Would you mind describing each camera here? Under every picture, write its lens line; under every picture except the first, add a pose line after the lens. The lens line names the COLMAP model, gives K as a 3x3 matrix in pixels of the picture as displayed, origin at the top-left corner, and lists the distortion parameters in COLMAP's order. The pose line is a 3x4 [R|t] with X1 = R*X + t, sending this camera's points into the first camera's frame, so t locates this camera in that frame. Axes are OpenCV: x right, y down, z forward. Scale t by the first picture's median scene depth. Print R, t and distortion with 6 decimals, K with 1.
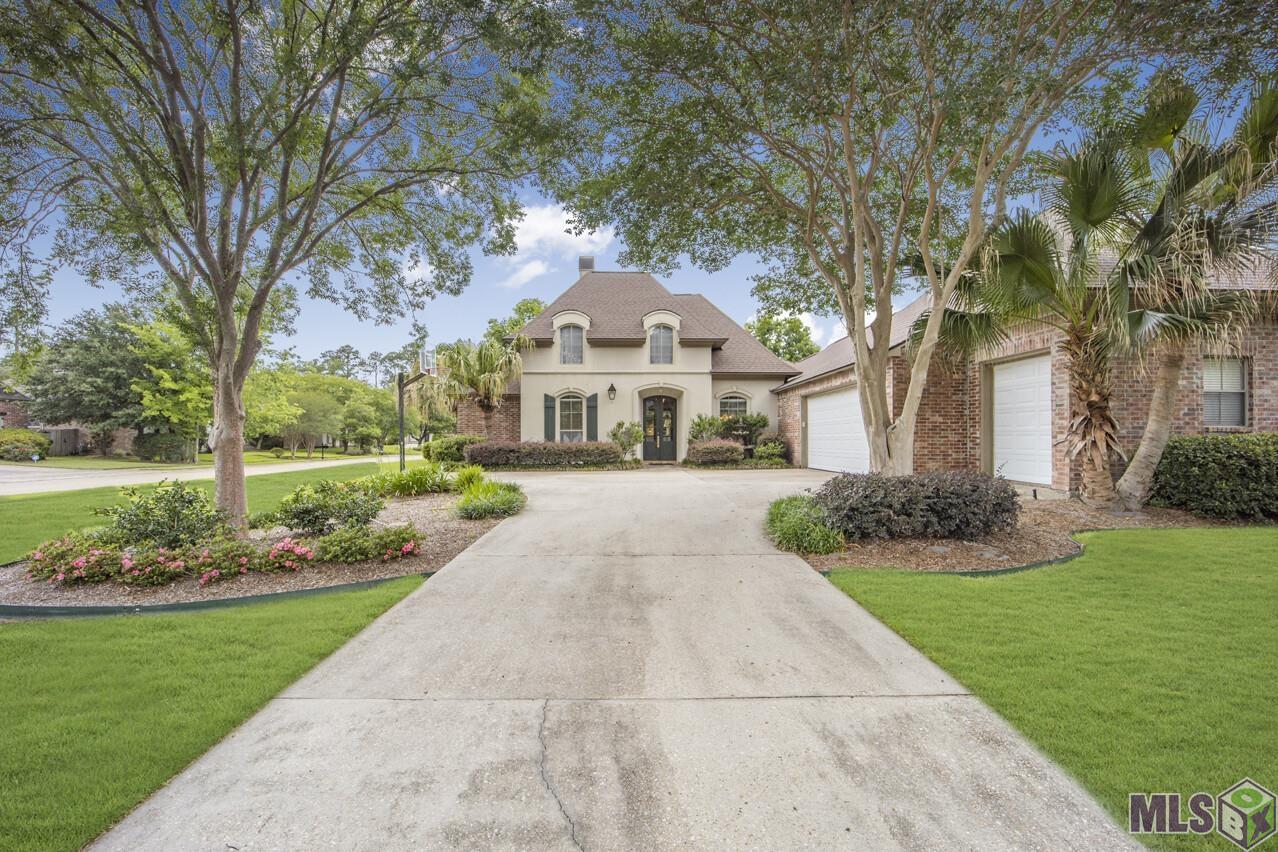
lens RADIAL K [[543.1, 0, 639.8], [0, 543.1, 430.9], [0, 0, 1]] dist [-0.001703, -0.000038]
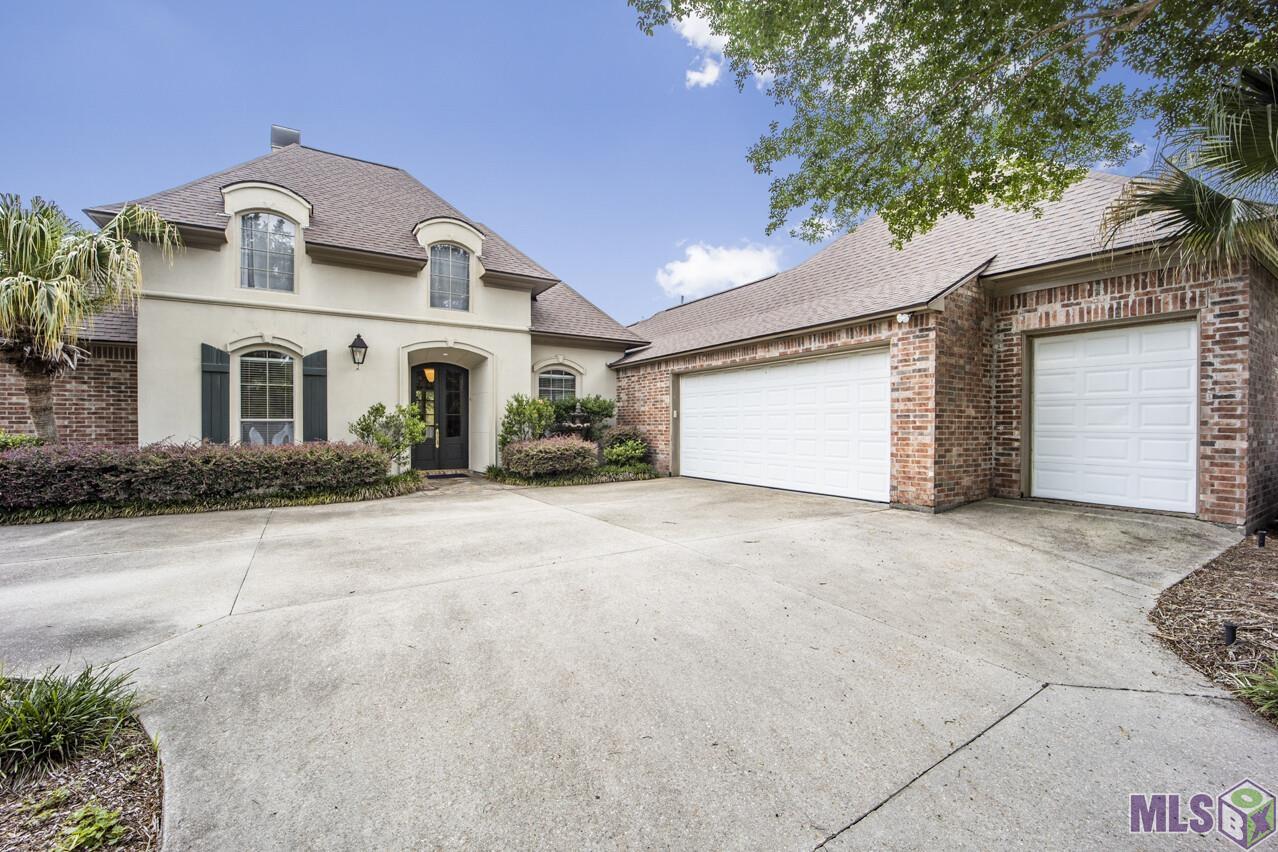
lens RADIAL K [[519.9, 0, 639.0], [0, 519.9, 426.0], [0, 0, 1]] dist [-0.023207, -0.000152]
pose [[0.853119, -0.001066, 0.521715, -0.081797], [-0.009368, 0.999805, 0.017363, -0.007075], [-0.521632, -0.019700, 0.852943, 0.412802]]
